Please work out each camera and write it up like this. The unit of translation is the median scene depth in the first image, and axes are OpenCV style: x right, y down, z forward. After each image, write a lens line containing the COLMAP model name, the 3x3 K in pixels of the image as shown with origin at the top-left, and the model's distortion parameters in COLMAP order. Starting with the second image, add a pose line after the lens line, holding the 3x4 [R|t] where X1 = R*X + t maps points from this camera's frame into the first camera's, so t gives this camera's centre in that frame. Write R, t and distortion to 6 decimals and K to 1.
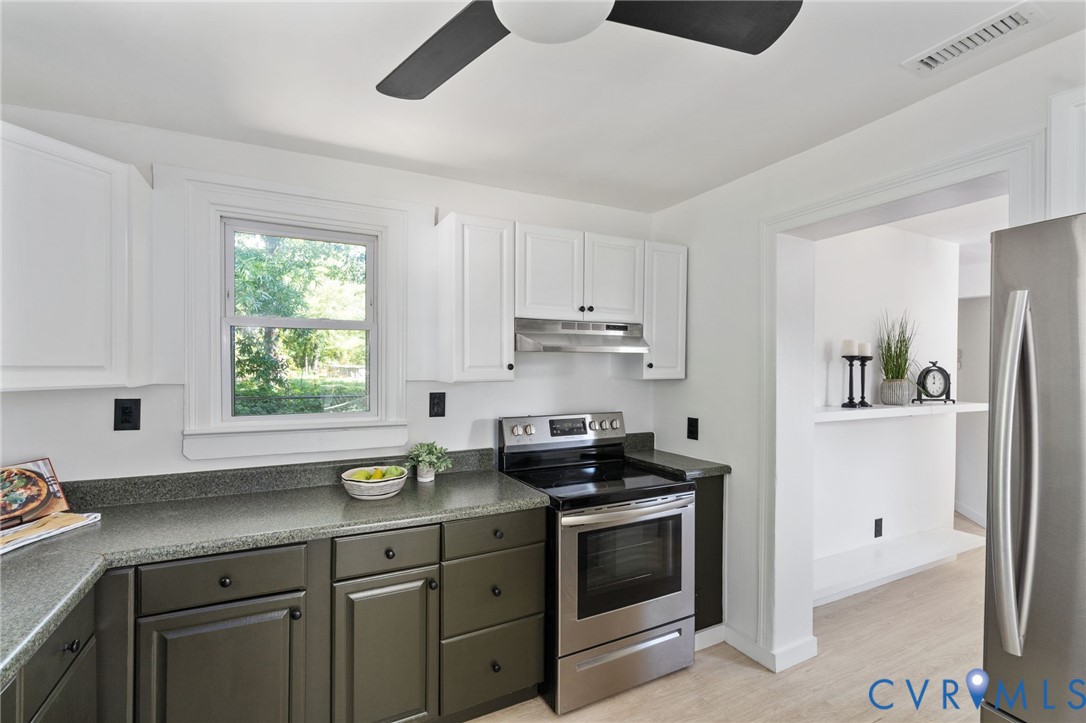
lens RADIAL K [[496.0, 0, 553.7], [0, 496.0, 371.0], [0, 0, 1]] dist [-0.002387, 0.000140]
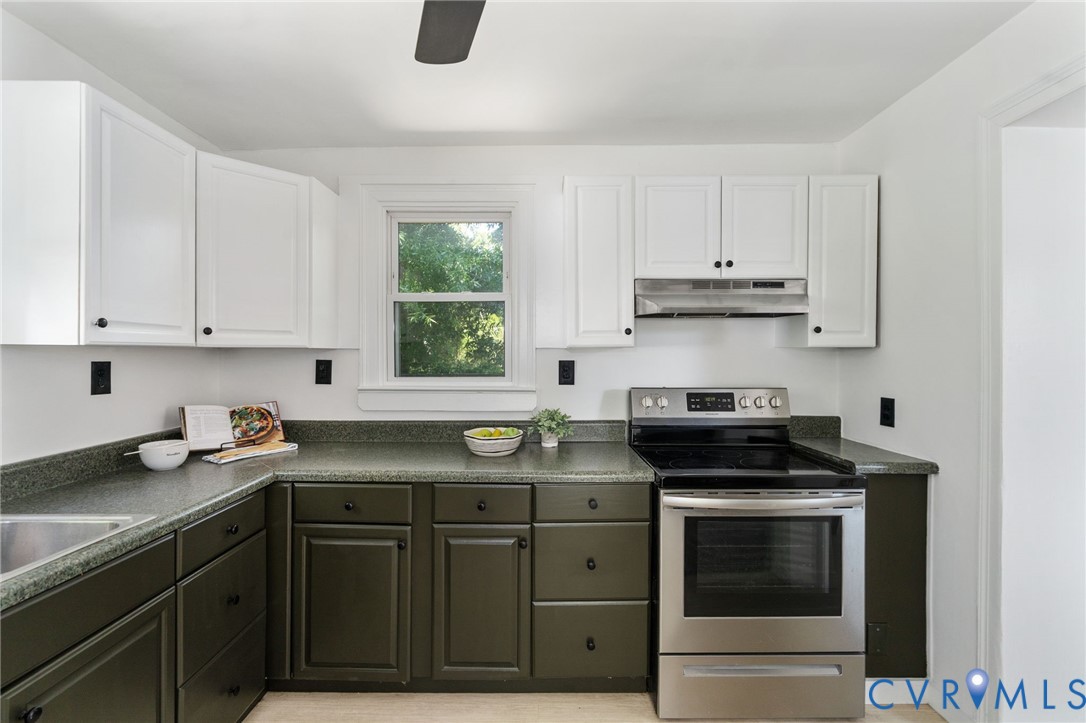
lens RADIAL K [[494.3, 0, 543.6], [0, 494.3, 356.7], [0, 0, 1]] dist [-0.007690, 0.000686]
pose [[0.882964, -0.002570, -0.469434, 0.209148], [-0.000871, 0.999974, -0.007114, 0.045939], [0.469441, 0.006691, 0.882939, 0.103874]]
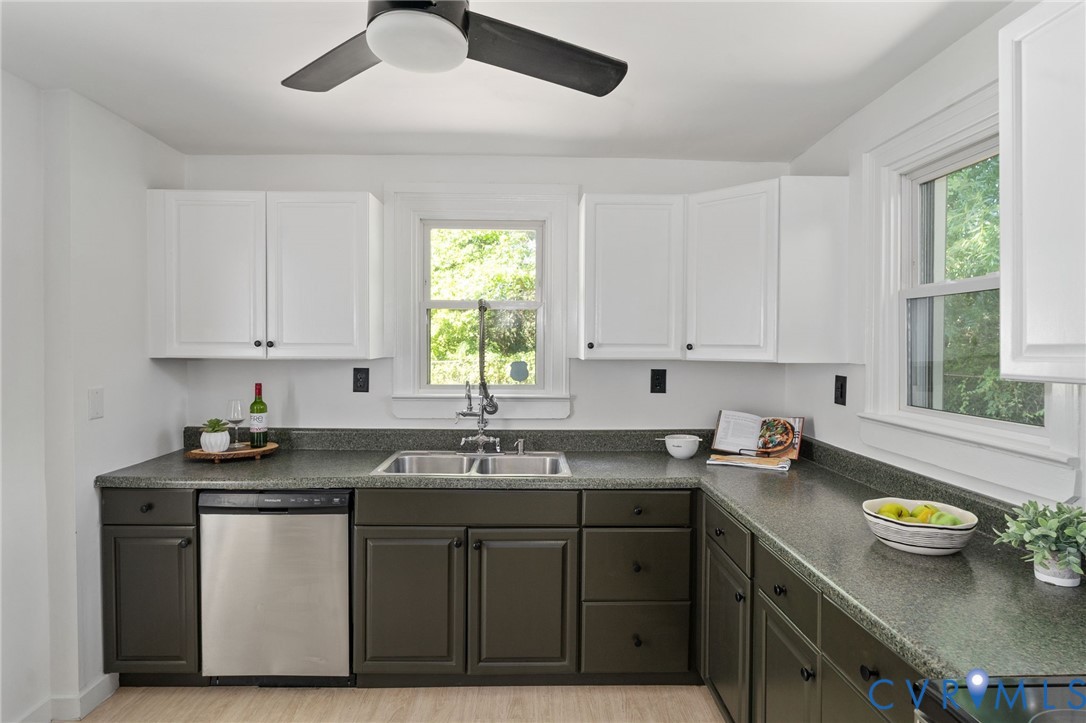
lens RADIAL K [[605.1, 0, 550.5], [0, 605.1, 351.4], [0, 0, 1]] dist [-0.000802, 0.000879]
pose [[-0.440662, 0.004965, -0.897660, 0.499877], [-0.019414, 0.999698, 0.015060, -0.004186], [0.897463, 0.024064, -0.440432, 0.823182]]
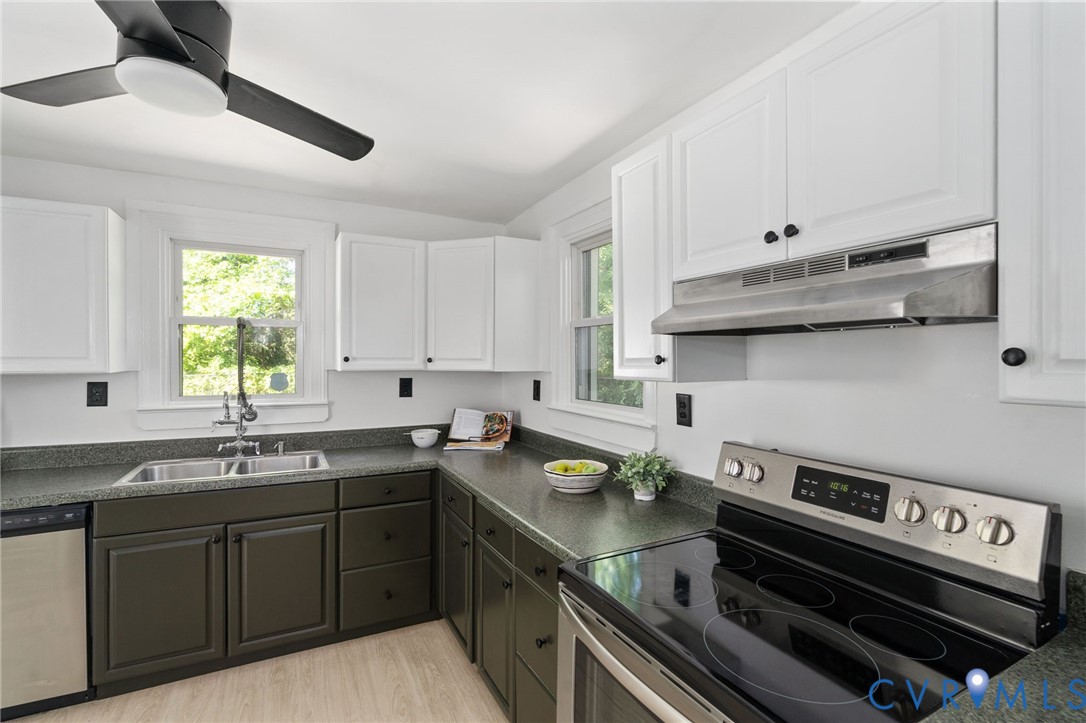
lens RADIAL K [[499.2, 0, 559.6], [0, 499.2, 363.7], [0, 0, 1]] dist [-0.009157, 0.001487]
pose [[0.005145, 0.005493, -0.999972, 0.573066], [-0.018723, 0.999810, 0.005395, -0.004203], [0.999811, 0.018694, 0.005247, 0.864391]]
